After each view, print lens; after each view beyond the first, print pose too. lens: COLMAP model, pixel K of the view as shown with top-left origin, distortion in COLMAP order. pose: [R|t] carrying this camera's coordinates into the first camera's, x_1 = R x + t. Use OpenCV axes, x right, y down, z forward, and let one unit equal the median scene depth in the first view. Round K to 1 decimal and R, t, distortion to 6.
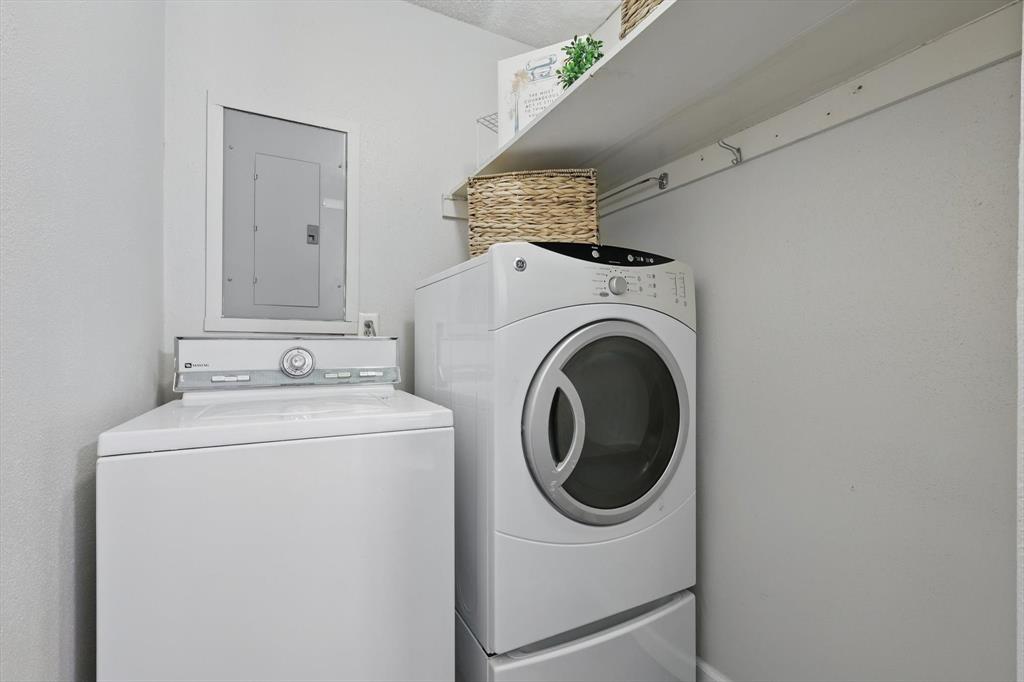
lens RADIAL K [[466.8, 0, 511.6], [0, 466.8, 344.0], [0, 0, 1]] dist [0.012155, 0.002022]
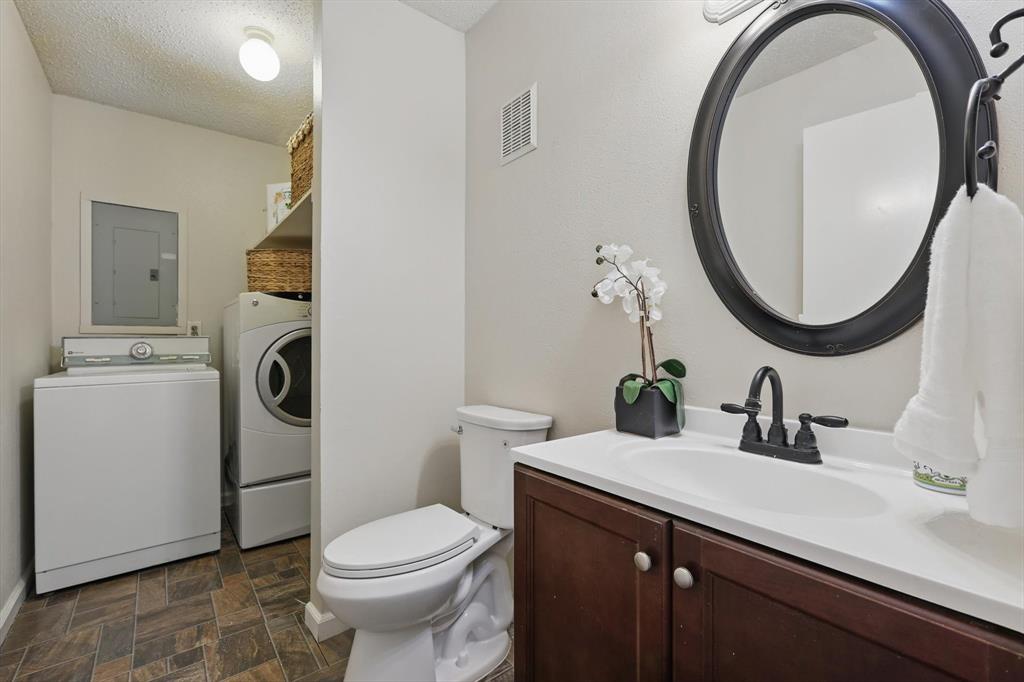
lens RADIAL K [[466.8, 0, 514.6], [0, 466.8, 338.7], [0, 0, 1]] dist [0.012155, 0.002022]
pose [[0.982776, -0.004536, 0.184744, 0.609724], [0.003933, 0.999986, 0.003629, -0.008077], [-0.184758, -0.002840, 0.982780, -1.025845]]
